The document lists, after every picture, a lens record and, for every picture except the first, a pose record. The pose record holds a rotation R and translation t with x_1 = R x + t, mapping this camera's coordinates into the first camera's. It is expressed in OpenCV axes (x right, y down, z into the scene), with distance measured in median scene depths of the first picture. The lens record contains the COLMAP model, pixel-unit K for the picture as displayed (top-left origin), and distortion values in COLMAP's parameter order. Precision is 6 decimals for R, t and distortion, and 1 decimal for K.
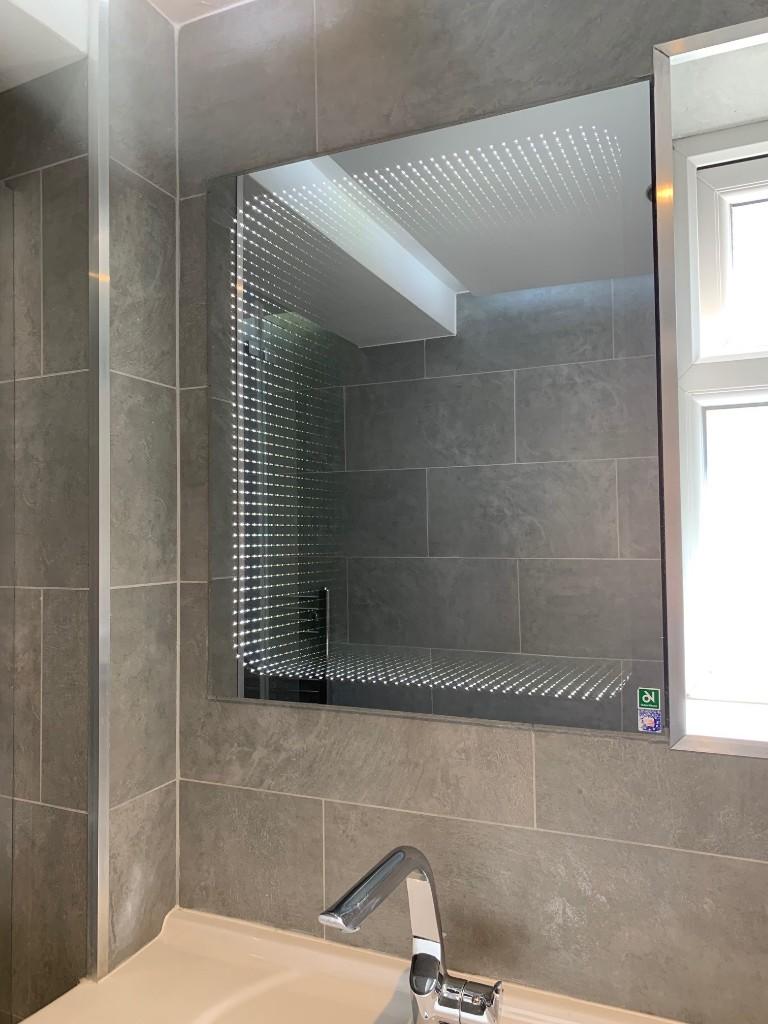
lens RADIAL K [[776.0, 0, 377.2], [0, 776.0, 507.3], [0, 0, 1]] dist [0.019121, -0.036433]
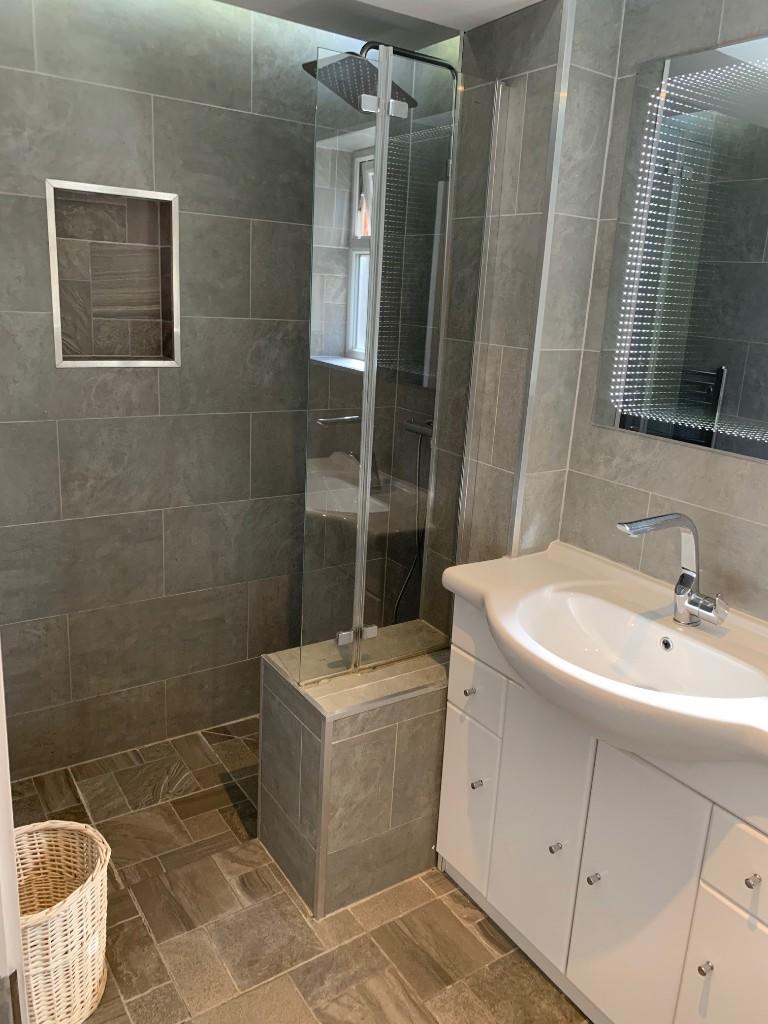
lens RADIAL K [[776.0, 0, 377.2], [0, 776.0, 507.3], [0, 0, 1]] dist [0.019121, -0.036433]
pose [[0.848456, 0.197609, -0.490992, 0.243941], [-0.043387, 0.950531, 0.307586, -0.071900], [0.527485, -0.239671, 0.815057, -0.624392]]
